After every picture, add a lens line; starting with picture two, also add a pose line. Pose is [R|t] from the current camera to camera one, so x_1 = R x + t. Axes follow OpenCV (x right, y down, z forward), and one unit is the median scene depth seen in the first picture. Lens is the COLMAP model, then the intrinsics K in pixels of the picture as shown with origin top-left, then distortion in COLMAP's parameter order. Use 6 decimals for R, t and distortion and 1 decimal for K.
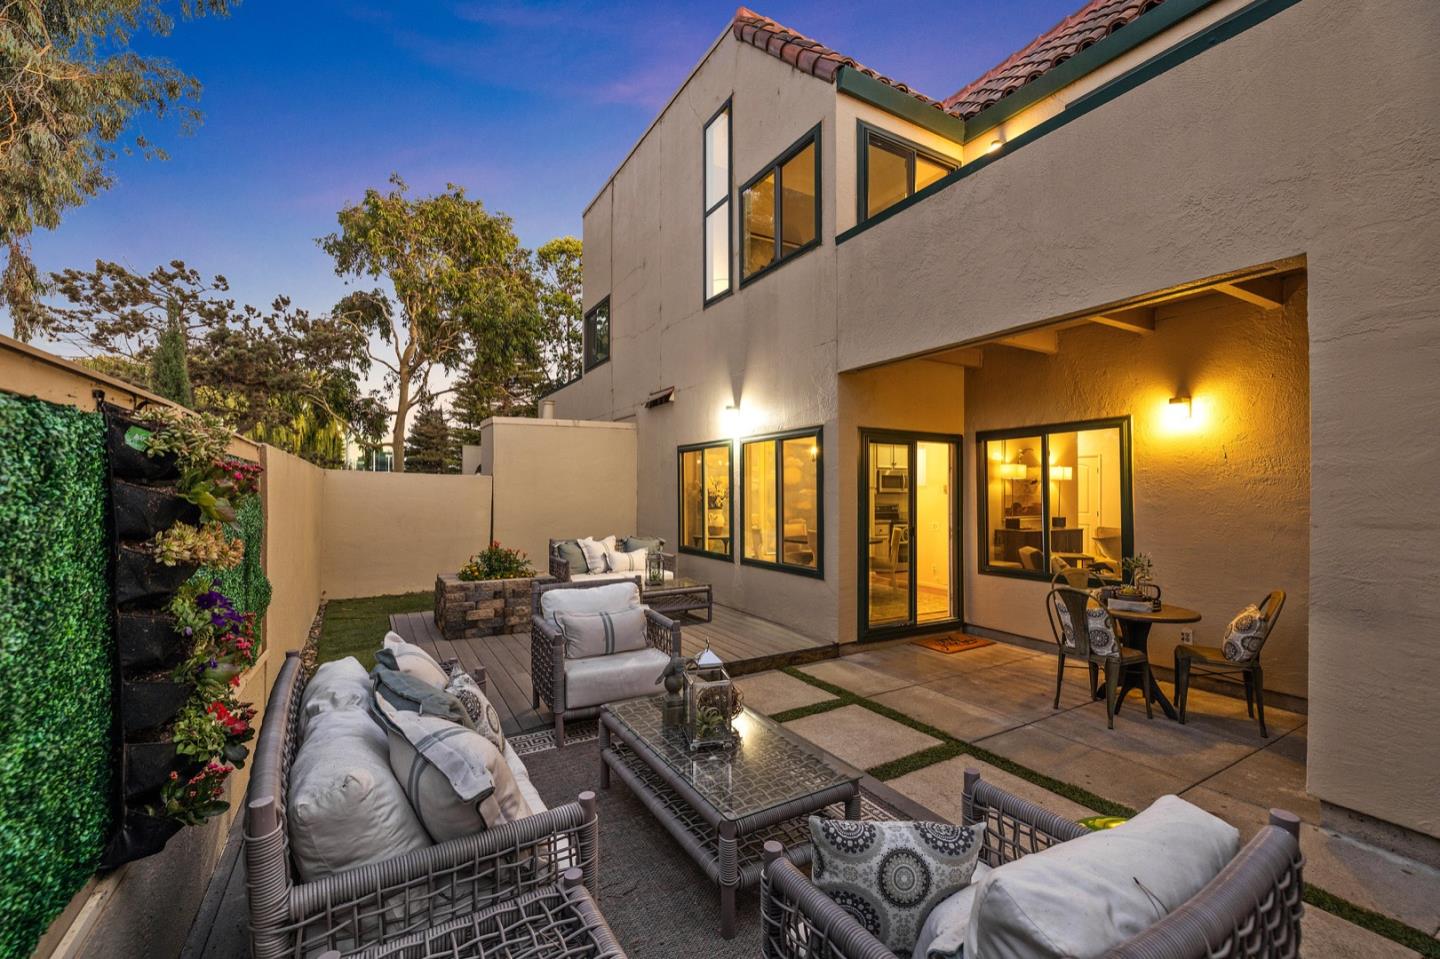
lens RADIAL K [[604.3, 0, 723.9], [0, 604.3, 486.1], [0, 0, 1]] dist [-0.003065, 0.000205]
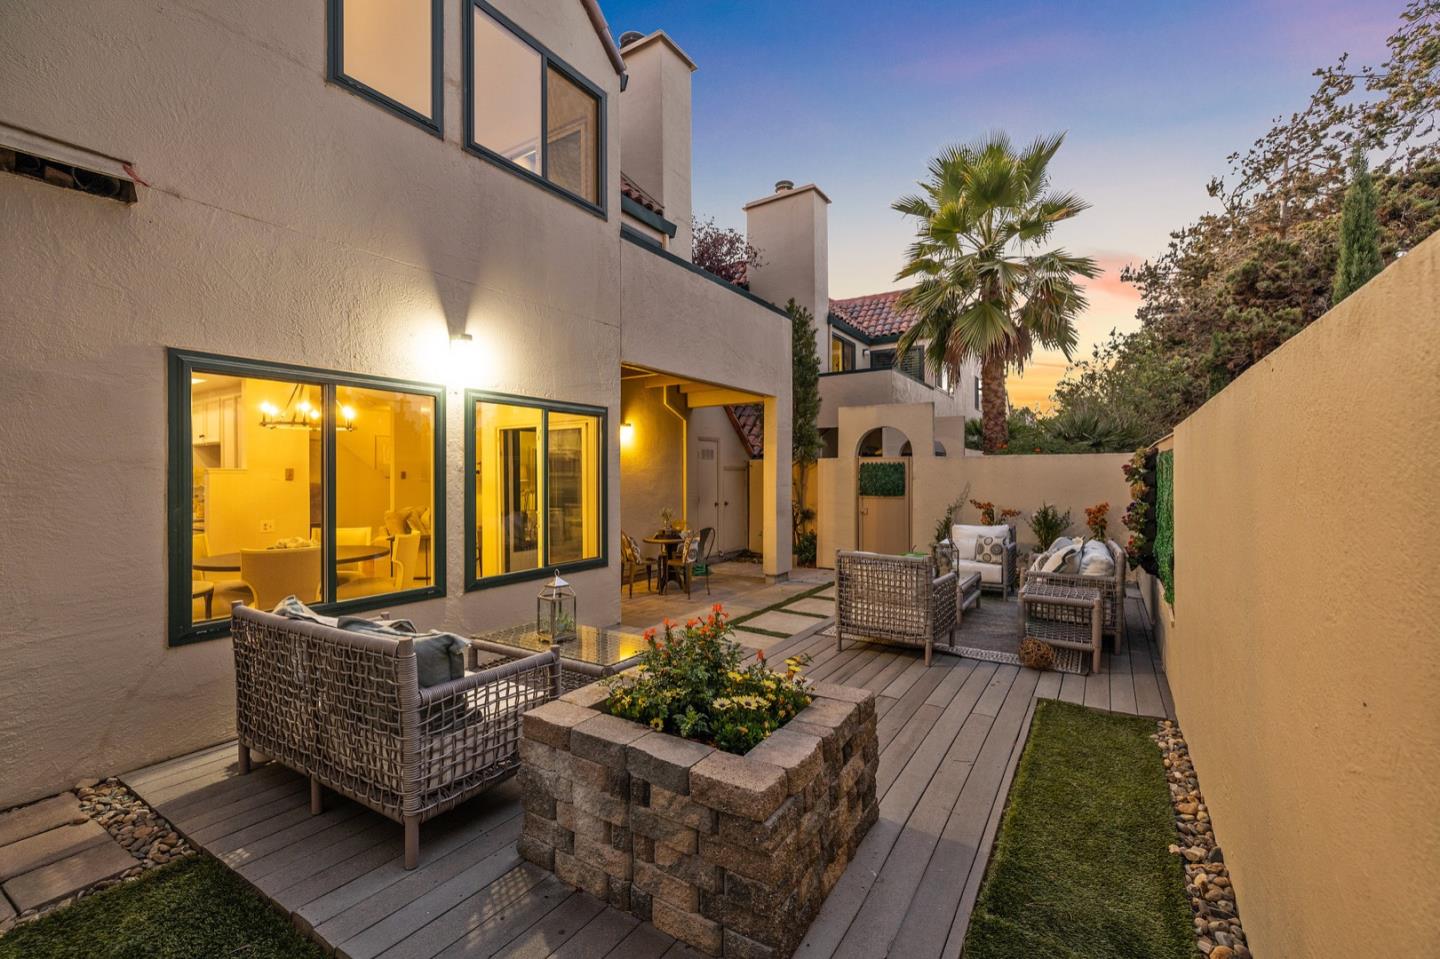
lens RADIAL K [[604.3, 0, 729.0], [0, 604.3, 475.1], [0, 0, 1]] dist [-0.003065, 0.000205]
pose [[-0.468228, 0.003446, 0.883601, -0.762582], [-0.002513, 0.999983, -0.005231, 0.012176], [-0.883604, -0.004670, -0.468211, 1.239220]]
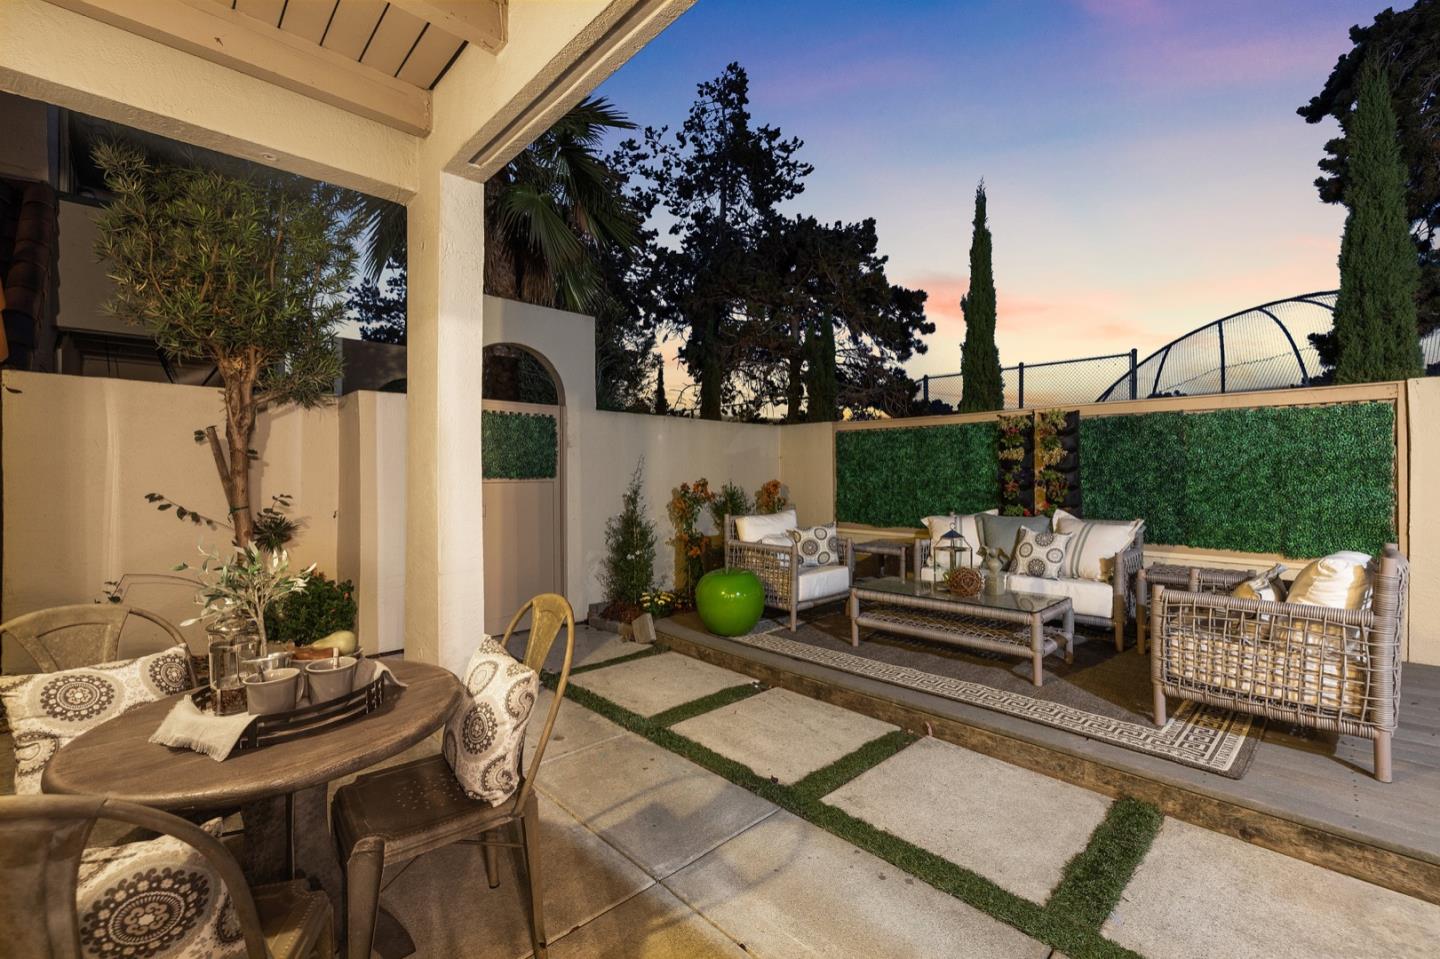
lens RADIAL K [[604.3, 0, 718.5], [0, 604.3, 476.2], [0, 0, 1]] dist [-0.003065, 0.000205]
pose [[-0.969994, 0.002663, -0.243114, 0.329562], [0.003363, 0.999991, -0.002464, 0.055946], [0.243105, -0.003208, -0.969995, 1.002205]]
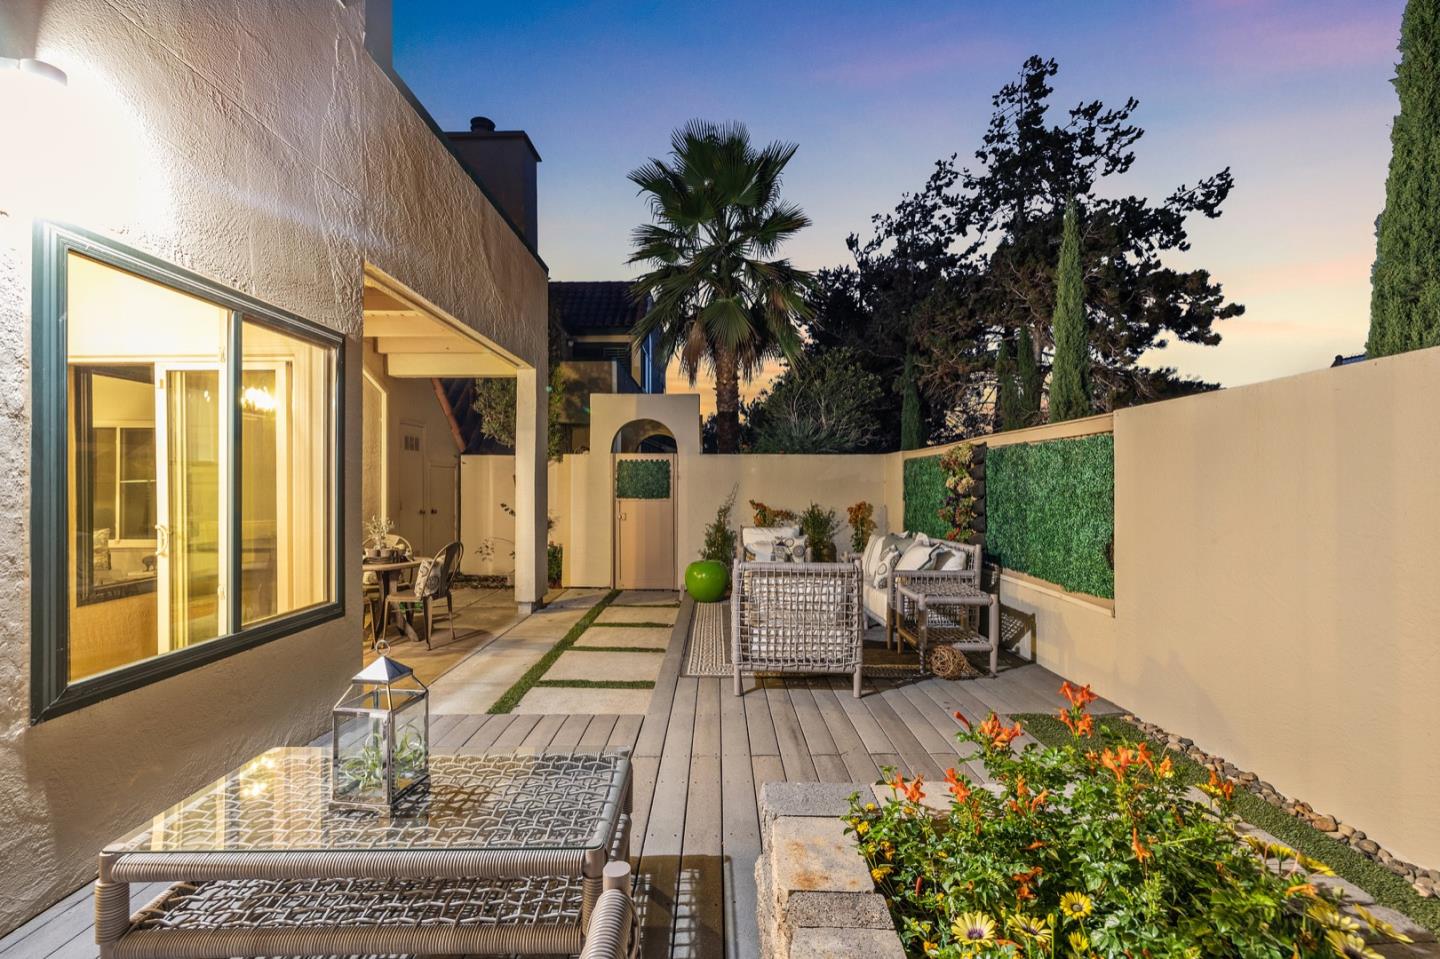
lens RADIAL K [[604.3, 0, 706.5], [0, 604.3, 491.9], [0, 0, 1]] dist [-0.003065, 0.000205]
pose [[-0.868308, -0.002784, 0.496018, -0.379431], [-0.001767, 0.999995, 0.002520, 0.038133], [-0.496023, 0.001312, -0.868309, 1.269313]]
